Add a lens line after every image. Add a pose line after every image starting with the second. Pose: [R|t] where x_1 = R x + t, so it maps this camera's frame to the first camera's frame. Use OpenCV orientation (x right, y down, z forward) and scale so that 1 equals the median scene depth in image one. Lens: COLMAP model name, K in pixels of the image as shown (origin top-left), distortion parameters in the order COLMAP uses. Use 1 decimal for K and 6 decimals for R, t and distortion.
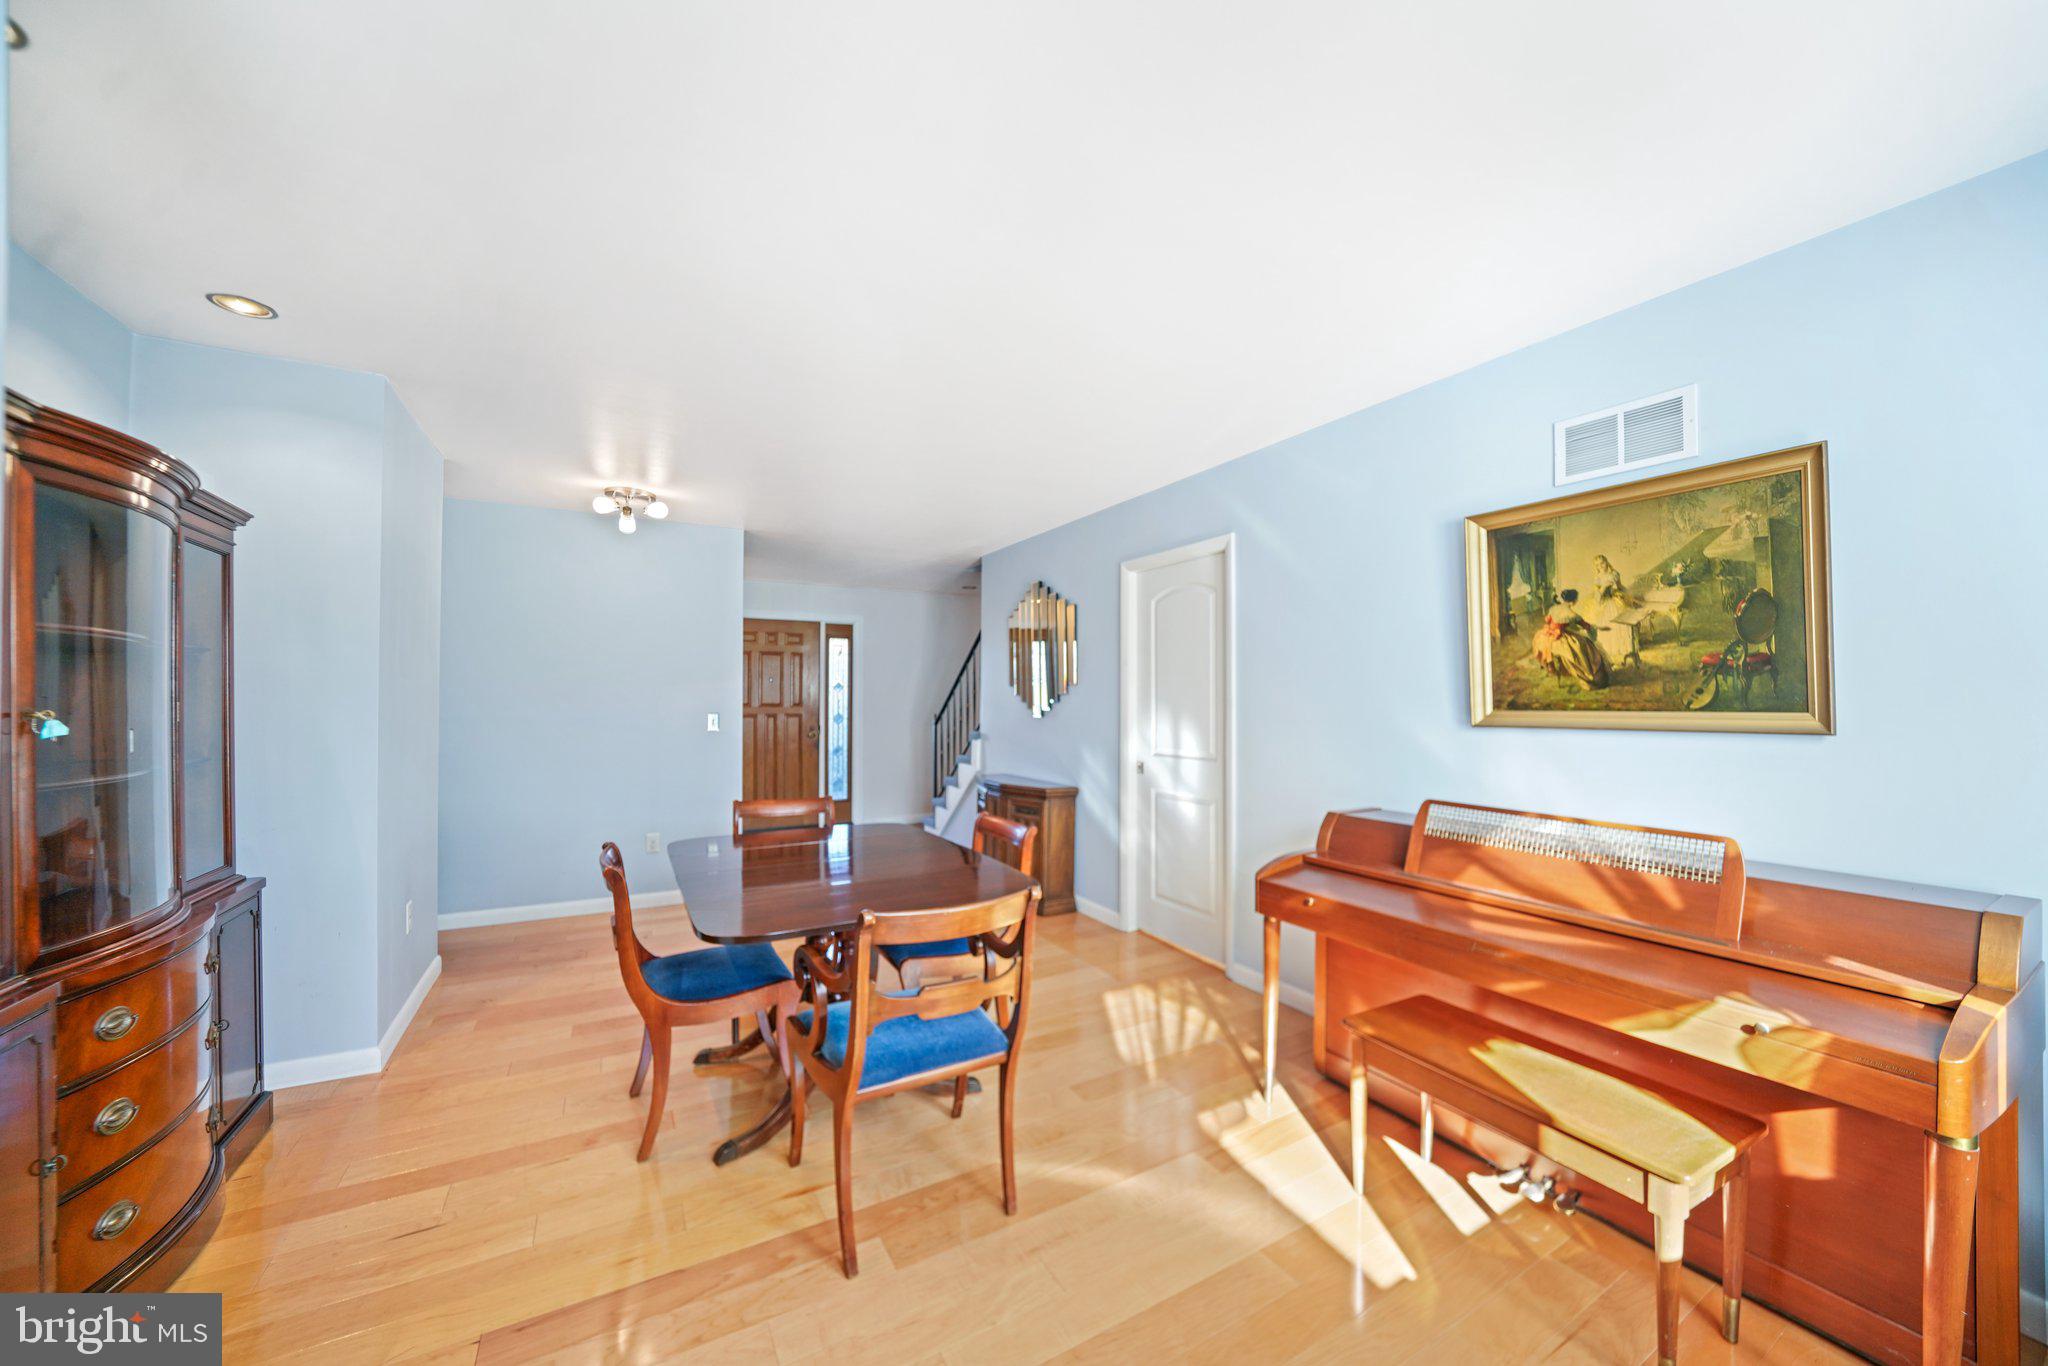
lens RADIAL K [[743.0, 0, 1032.7], [0, 743.0, 690.6], [0, 0, 1]] dist [-0.011014, 0.000186]
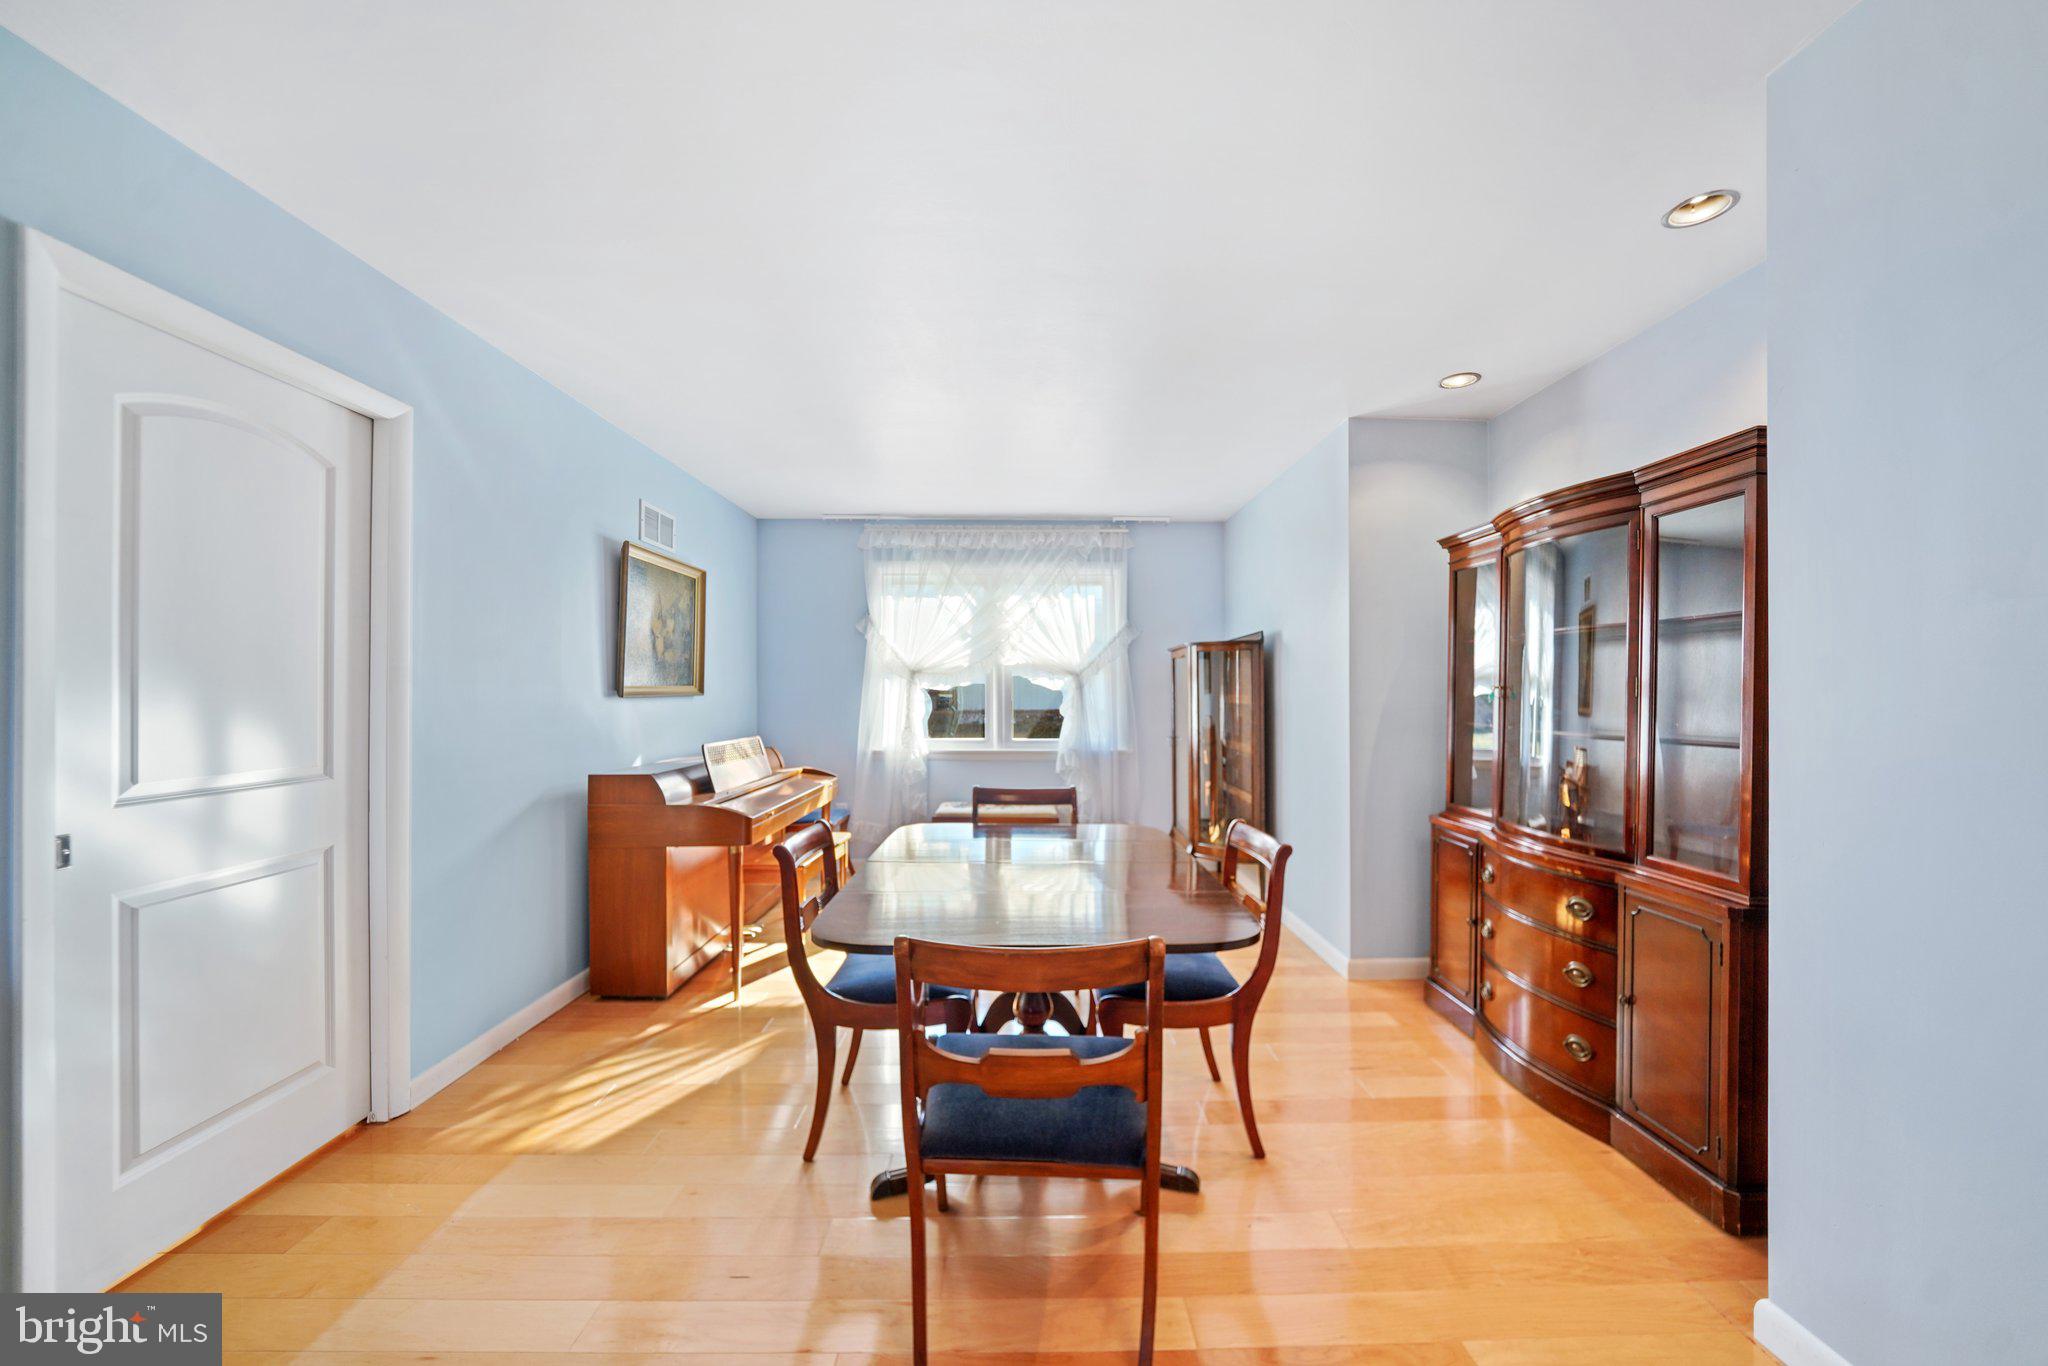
lens RADIAL K [[743.0, 0, 1032.7], [0, 743.0, 690.6], [0, 0, 1]] dist [-0.011014, 0.000186]
pose [[-0.876168, -0.002904, 0.481996, -0.556715], [-0.010095, 0.999873, -0.012327, 0.037397], [-0.481899, -0.015666, -0.876087, 1.454068]]
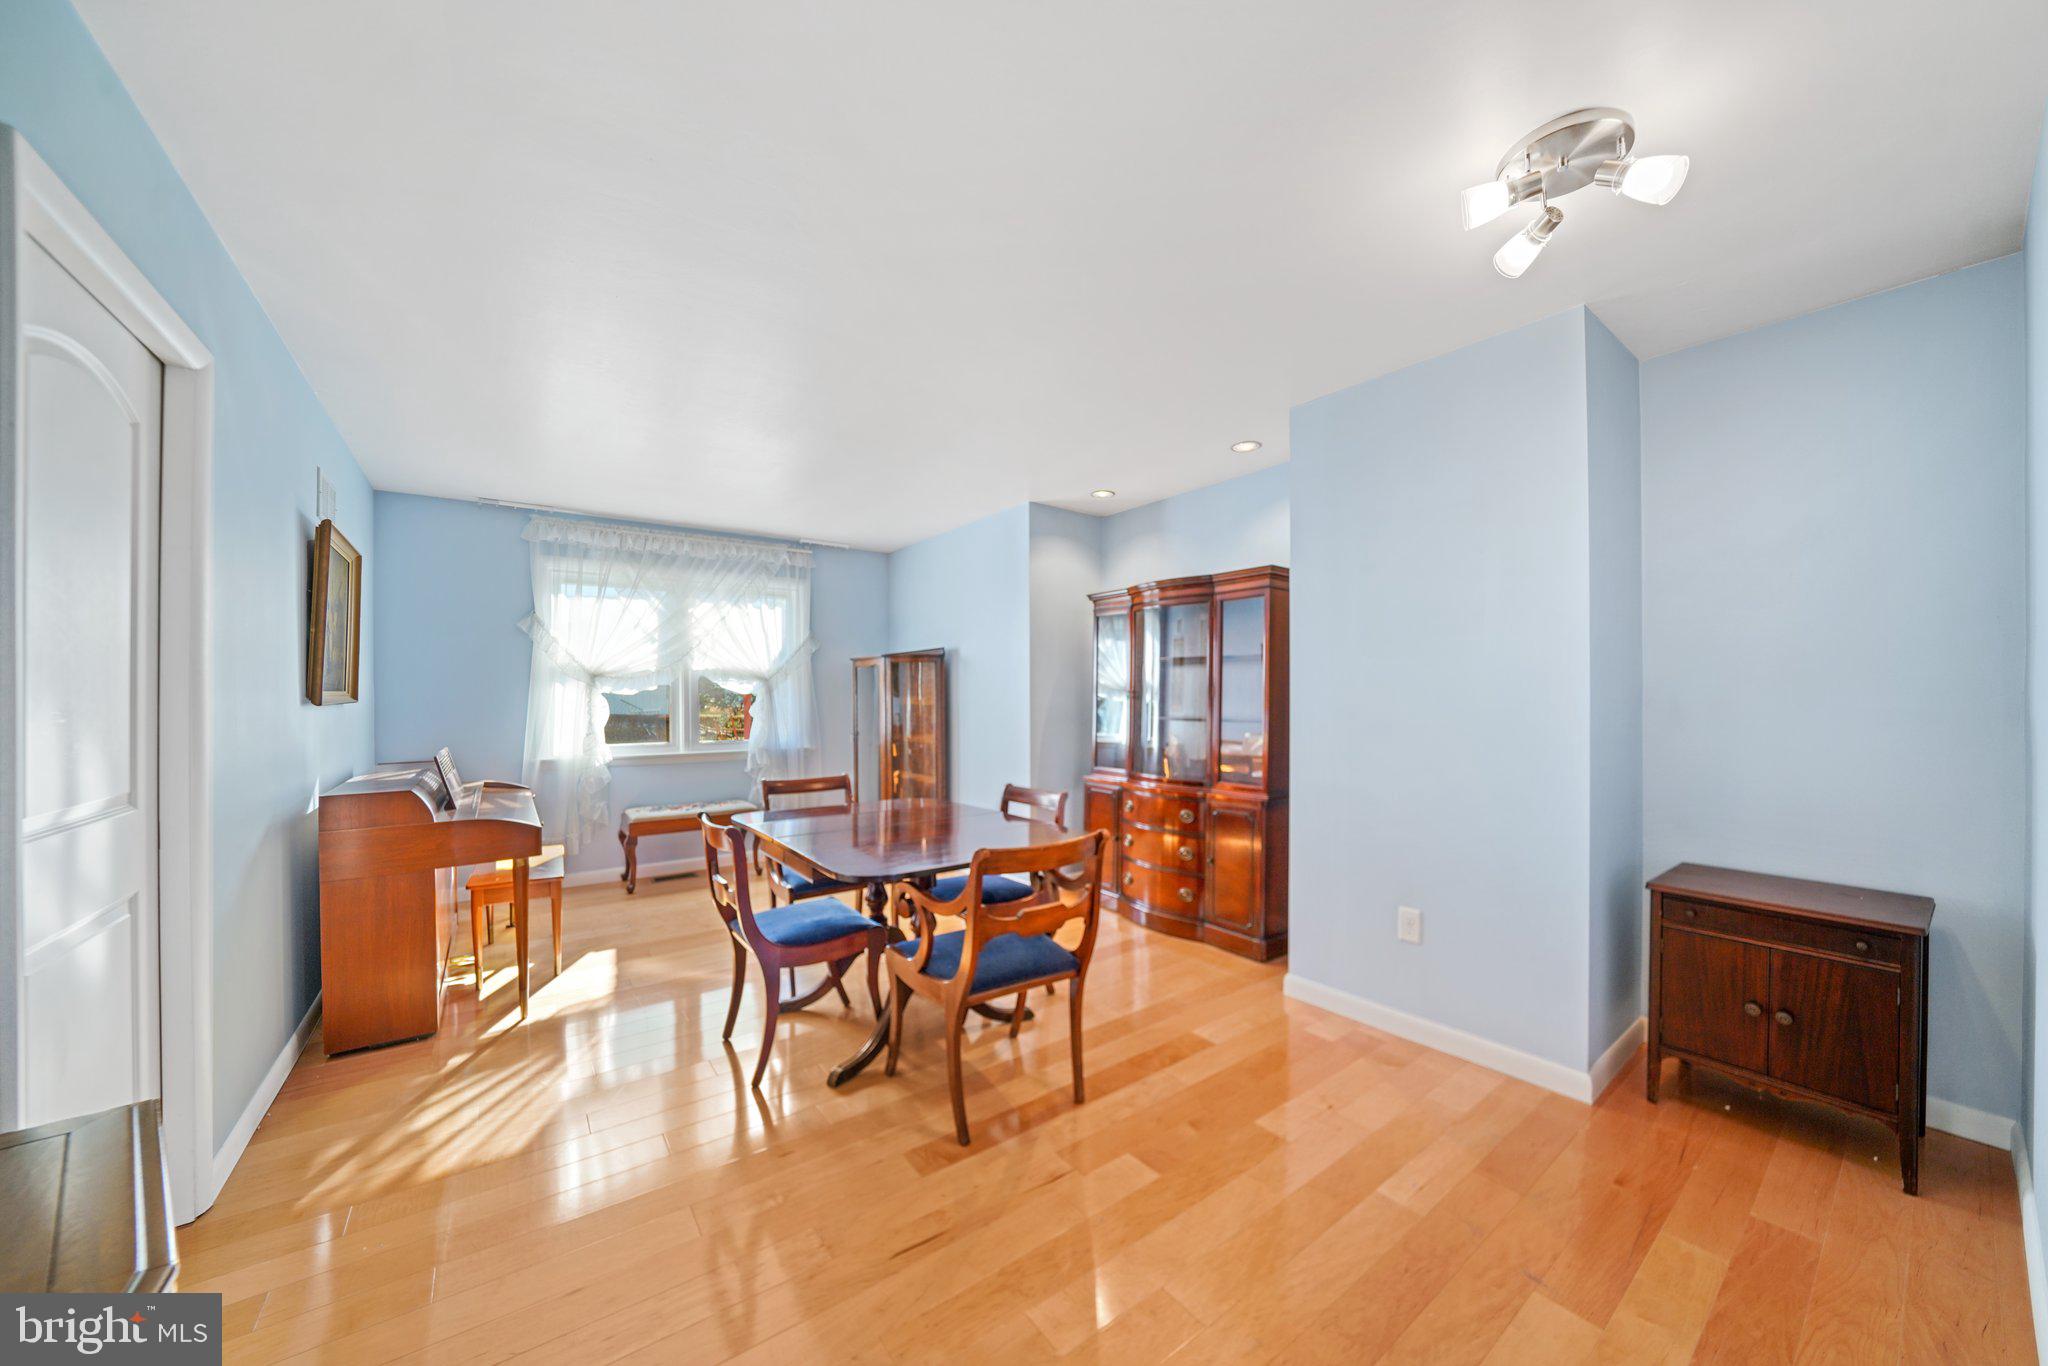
lens RADIAL K [[711.5, 0, 1035.0], [0, 711.5, 700.8], [0, 0, 1]] dist [-0.020079, 0.000112]
pose [[-0.992639, 0.001776, -0.121095, -0.280263], [0.002368, 0.999986, -0.004748, 0.040765], [0.121085, -0.005000, -0.992630, 1.742445]]
